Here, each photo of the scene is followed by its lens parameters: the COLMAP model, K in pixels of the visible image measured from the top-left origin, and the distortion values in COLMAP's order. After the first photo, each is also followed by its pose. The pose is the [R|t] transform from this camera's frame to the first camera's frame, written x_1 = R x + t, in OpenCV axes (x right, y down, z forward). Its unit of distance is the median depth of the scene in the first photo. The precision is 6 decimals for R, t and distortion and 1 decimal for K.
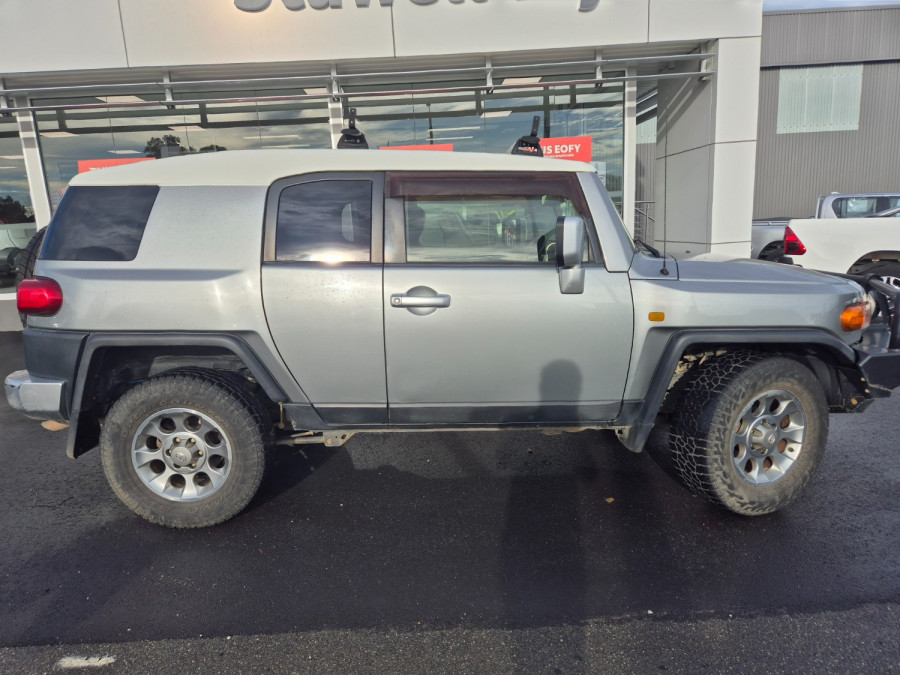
lens RADIAL K [[611.4, 0, 449.1], [0, 611.4, 344.3], [0, 0, 1]] dist [0.055927, -0.030615]
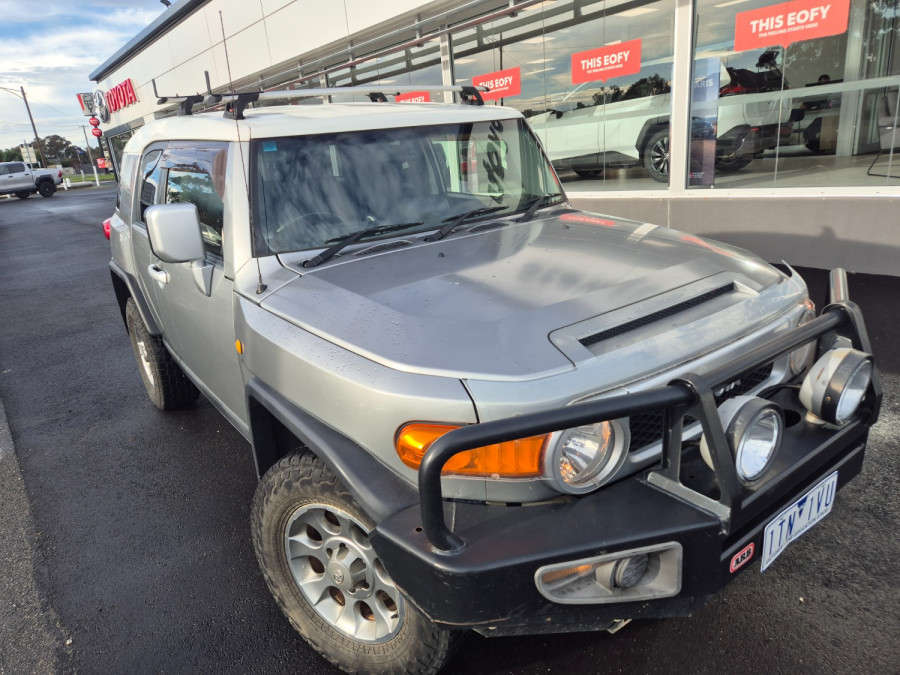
lens RADIAL K [[611.4, 0, 443.9], [0, 611.4, 338.0], [0, 0, 1]] dist [0.055927, -0.030615]
pose [[0.578896, 0.244992, -0.777726, 2.236700], [-0.098698, 0.967836, 0.231414, -0.532089], [0.809406, -0.057204, 0.584457, 1.610831]]
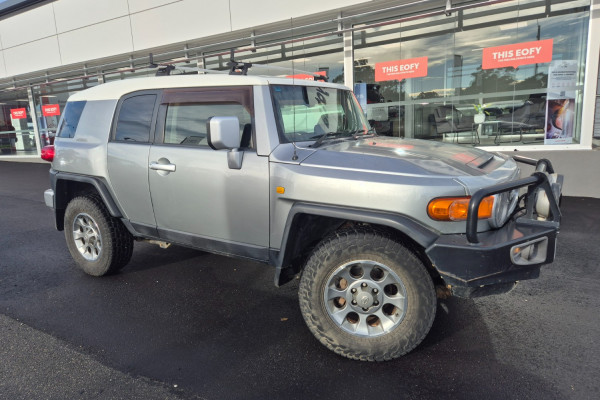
lens RADIAL K [[407.6, 0, 296.1], [0, 407.6, 198.4], [0, 0, 1]] dist [0.056770, -0.032133]
pose [[0.833345, 0.106657, -0.542365, 1.809407], [-0.101085, 0.994067, 0.040167, -0.139789], [0.543431, 0.021352, 0.839182, 0.550974]]
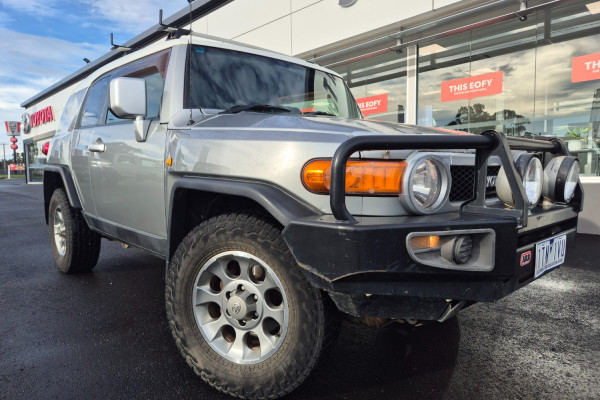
lens RADIAL K [[407.6, 0, 301.7], [0, 407.6, 204.5], [0, 0, 1]] dist [0.056770, -0.032133]
pose [[0.672534, 0.093100, -0.734187, 2.182303], [-0.162671, 0.986390, -0.023930, 0.018080], [0.721967, 0.135525, 0.678526, 1.446235]]
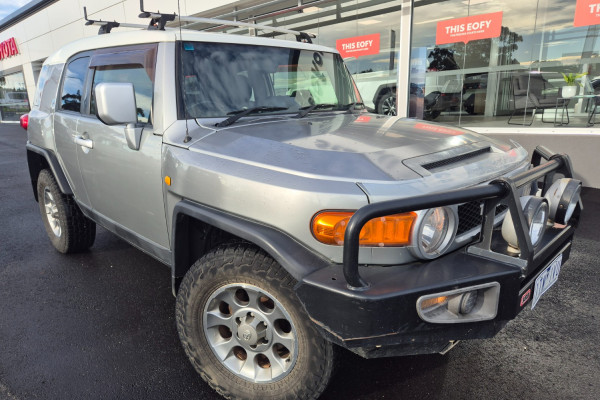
lens RADIAL K [[407.6, 0, 301.0], [0, 407.6, 208.7], [0, 0, 1]] dist [0.056770, -0.032133]
pose [[0.698777, 0.210666, -0.683616, 2.089413], [-0.144007, 0.977515, 0.154034, -0.293751], [0.700694, -0.009190, 0.713403, 1.381552]]
